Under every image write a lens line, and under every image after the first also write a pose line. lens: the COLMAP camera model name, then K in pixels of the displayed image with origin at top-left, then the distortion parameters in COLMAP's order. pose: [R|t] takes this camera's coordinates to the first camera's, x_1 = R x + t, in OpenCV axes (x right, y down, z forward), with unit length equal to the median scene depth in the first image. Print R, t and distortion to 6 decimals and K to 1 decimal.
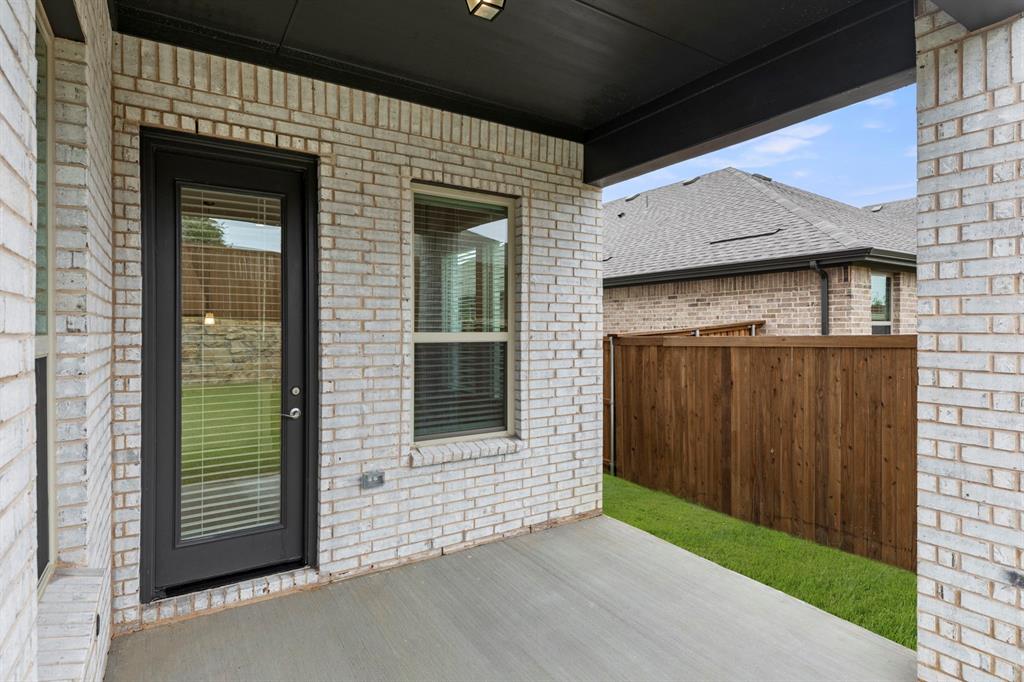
lens RADIAL K [[533.2, 0, 513.1], [0, 533.2, 326.0], [0, 0, 1]] dist [-0.000339, -0.000081]
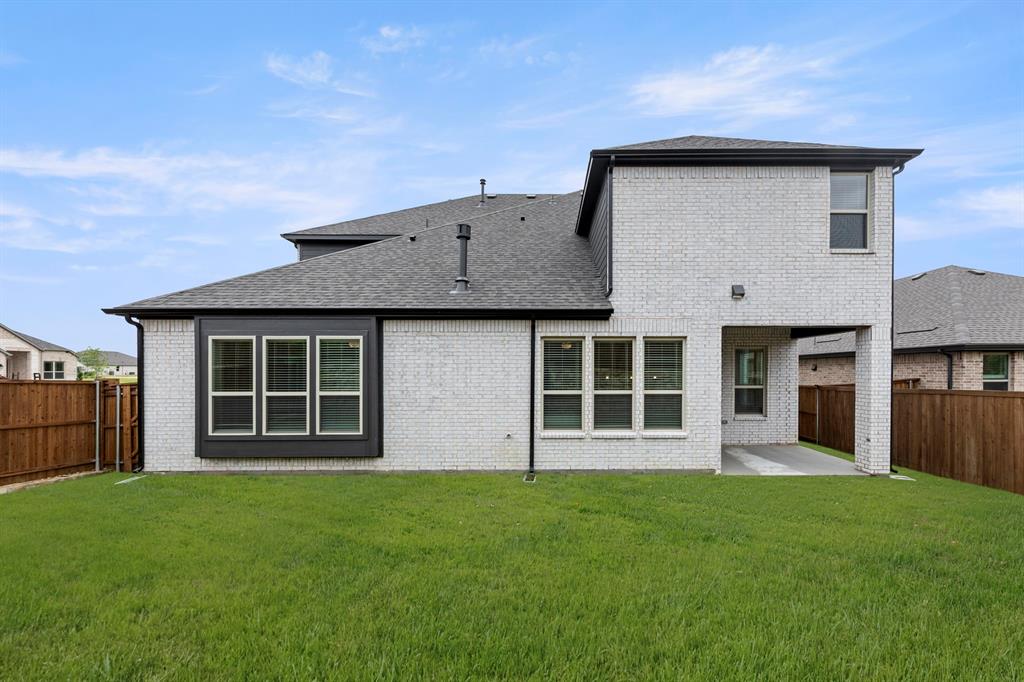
lens RADIAL K [[577.0, 0, 512.2], [0, 577.0, 358.6], [0, 0, 1]] dist [-0.003133, -0.001282]
pose [[0.882924, 0.000298, -0.469515, 0.281064], [-0.000285, 1.000000, 0.000100, -0.147934], [0.469515, 0.000046, 0.882924, -2.772954]]
